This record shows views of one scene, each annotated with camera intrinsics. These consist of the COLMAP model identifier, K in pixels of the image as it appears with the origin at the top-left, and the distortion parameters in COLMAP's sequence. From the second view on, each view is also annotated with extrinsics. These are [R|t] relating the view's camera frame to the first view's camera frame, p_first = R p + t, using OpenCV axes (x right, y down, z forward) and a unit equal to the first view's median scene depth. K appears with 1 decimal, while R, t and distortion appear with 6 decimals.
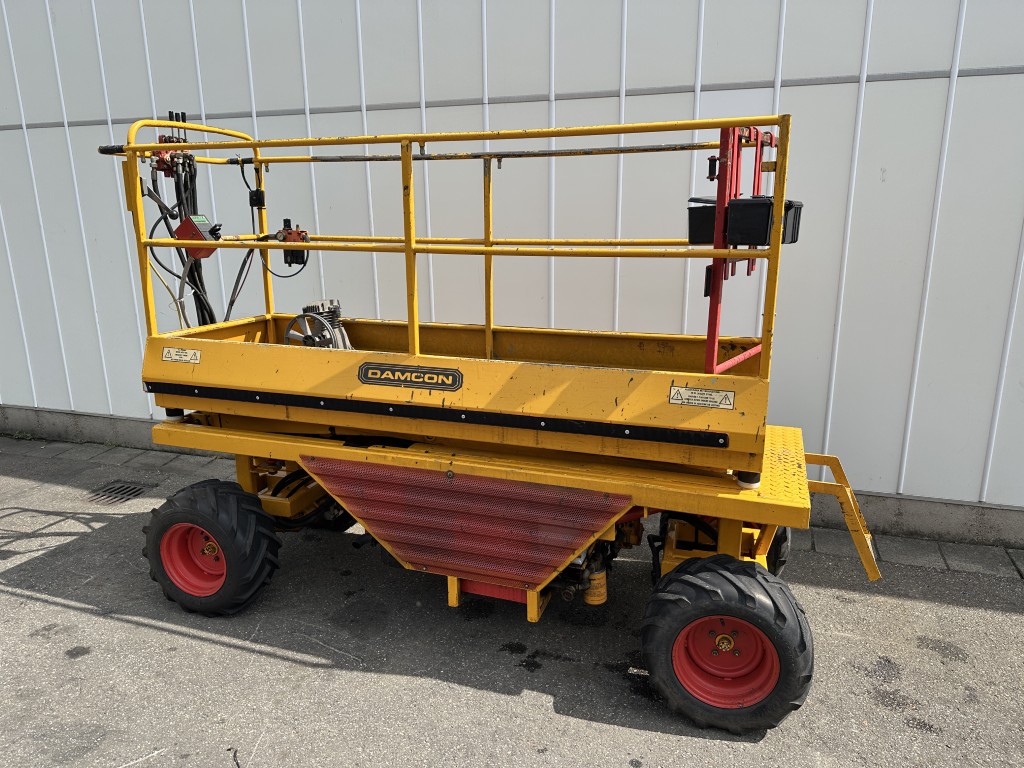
lens RADIAL K [[719.3, 0, 512.0], [0, 719.3, 384.0], [0, 0, 1]] dist [0.034326, -0.038686]
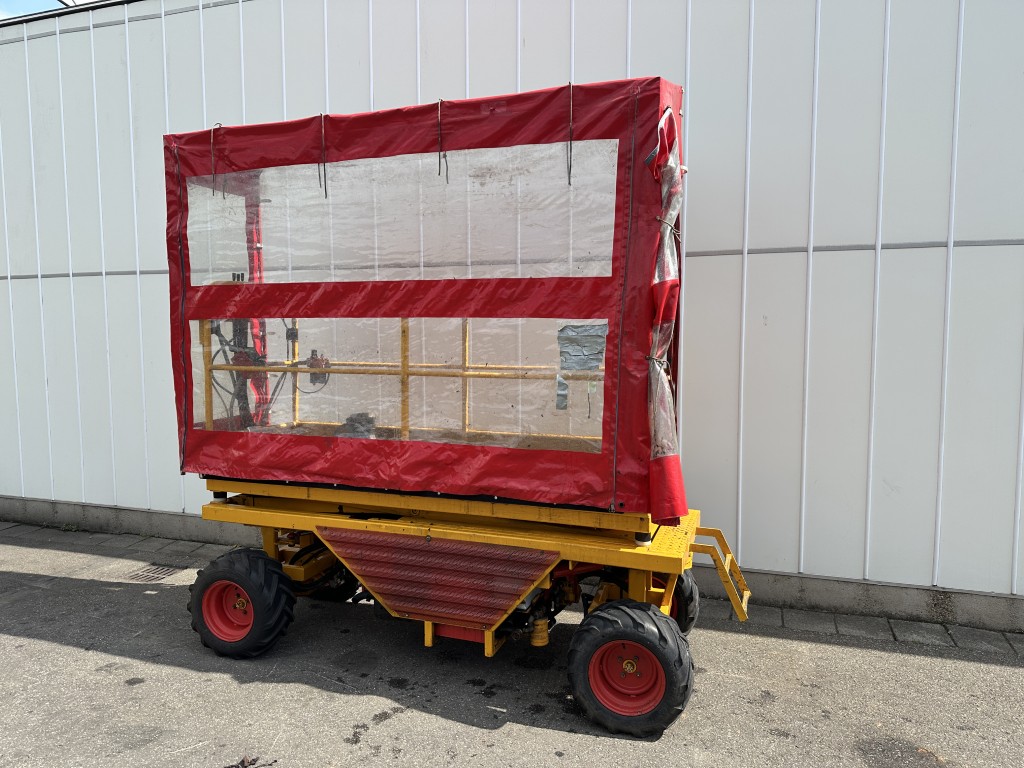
lens RADIAL K [[722.3, 0, 512.0], [0, 722.3, 384.0], [0, 0, 1]] dist [0.001137, -0.003441]
pose [[0.999964, 0.008188, -0.002306, 0.063659], [-0.008456, 0.986336, -0.164527, 0.054961], [0.000928, 0.164540, 0.986370, -0.335080]]
